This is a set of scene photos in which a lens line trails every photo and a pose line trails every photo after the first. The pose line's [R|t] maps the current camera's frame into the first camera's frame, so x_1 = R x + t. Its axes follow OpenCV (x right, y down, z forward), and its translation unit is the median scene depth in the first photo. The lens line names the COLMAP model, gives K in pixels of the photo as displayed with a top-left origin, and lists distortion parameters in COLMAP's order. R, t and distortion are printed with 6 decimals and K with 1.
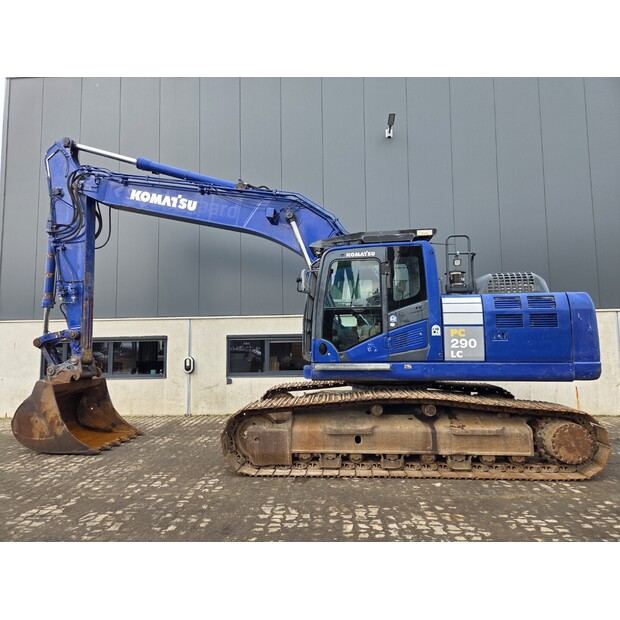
lens RADIAL K [[416.4, 0, 303.5], [0, 416.4, 310.9], [0, 0, 1]] dist [0.063164, -0.044313]
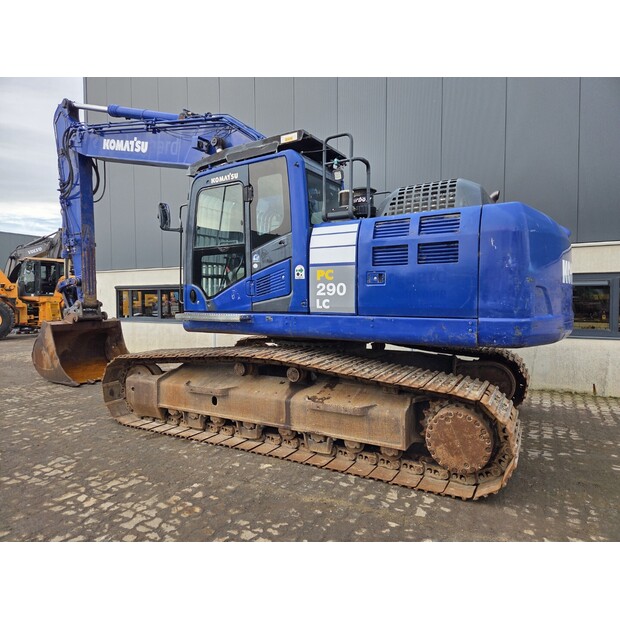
lens RADIAL K [[416.4, 0, 300.9], [0, 416.4, 315.5], [0, 0, 1]] dist [0.063164, -0.044313]
pose [[0.903235, 0.026165, -0.428348, 0.640837], [0.028474, 0.992286, 0.120656, 0.033434], [0.428201, -0.121177, 0.895522, 0.320280]]
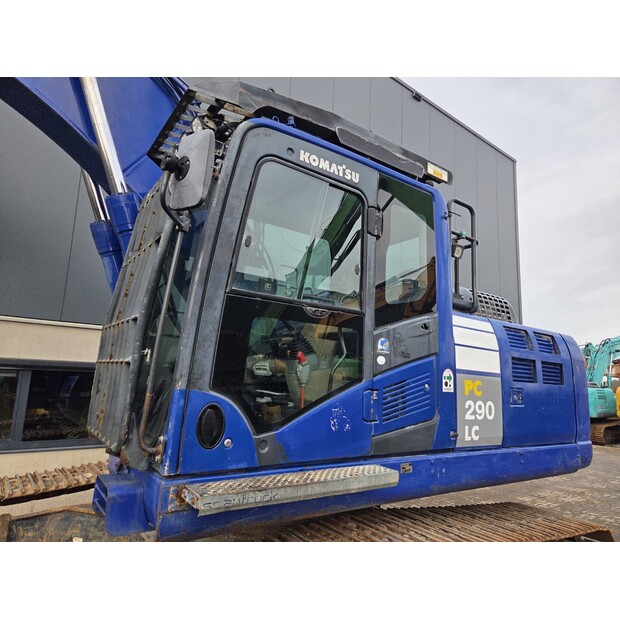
lens RADIAL K [[416.4, 0, 312.0], [0, 416.4, 312.1], [0, 0, 1]] dist [0.063164, -0.044313]
pose [[0.740595, 0.154158, 0.654029, -0.106816], [-0.105315, 0.987928, -0.113606, 0.040032], [-0.663647, 0.015257, 0.747890, 0.753150]]
